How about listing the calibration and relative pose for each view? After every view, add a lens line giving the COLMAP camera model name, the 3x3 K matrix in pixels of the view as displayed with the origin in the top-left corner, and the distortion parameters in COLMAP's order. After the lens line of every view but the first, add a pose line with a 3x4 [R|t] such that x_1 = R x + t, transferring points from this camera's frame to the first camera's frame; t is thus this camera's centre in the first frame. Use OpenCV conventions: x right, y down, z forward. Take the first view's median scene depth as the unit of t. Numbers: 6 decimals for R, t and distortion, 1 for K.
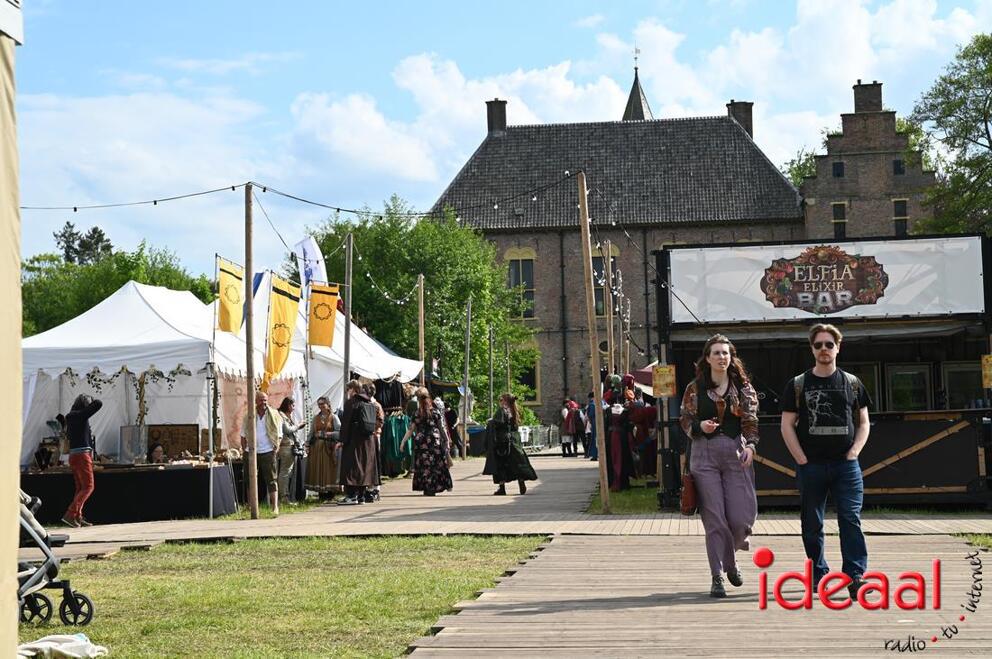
lens RADIAL K [[1978.5, 0, 496.0], [0, 1978.5, 329.5], [0, 0, 1]] dist [0.325111, -0.048226]
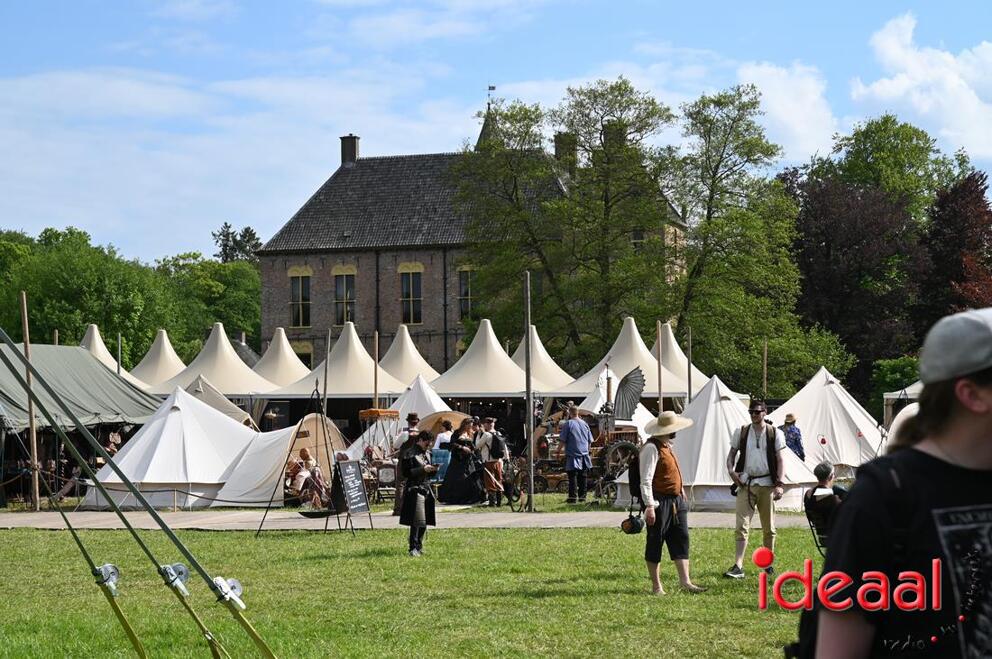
lens RADIAL K [[1978.5, 0, 496.0], [0, 1978.5, 329.5], [0, 0, 1]] dist [0.325111, -0.048226]
pose [[0.966099, 0.008657, -0.258026, 0.401325], [-0.003873, 0.999811, 0.019040, -0.025717], [0.258142, -0.017395, 0.965950, -0.108414]]
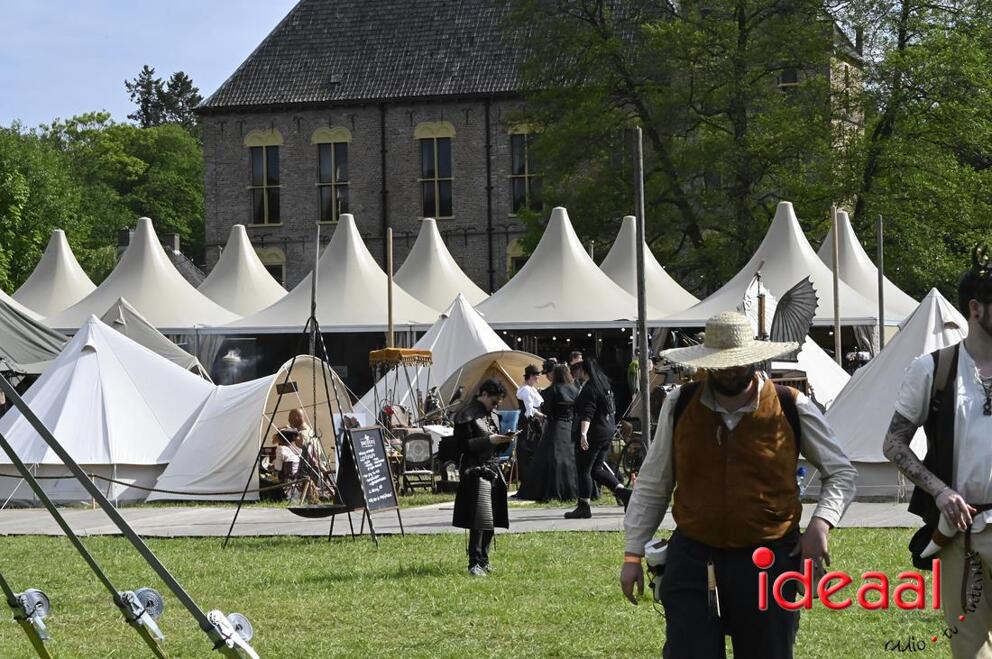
lens RADIAL K [[3020.2, 0, 474.2], [0, 3020.2, 330.3], [0, 0, 1]] dist [0.070429, -1.837832]
pose [[0.960159, 0.006912, -0.279368, 0.386403], [0.007870, 0.998629, 0.051754, -0.023178], [0.279343, -0.051891, 0.958788, -0.091866]]
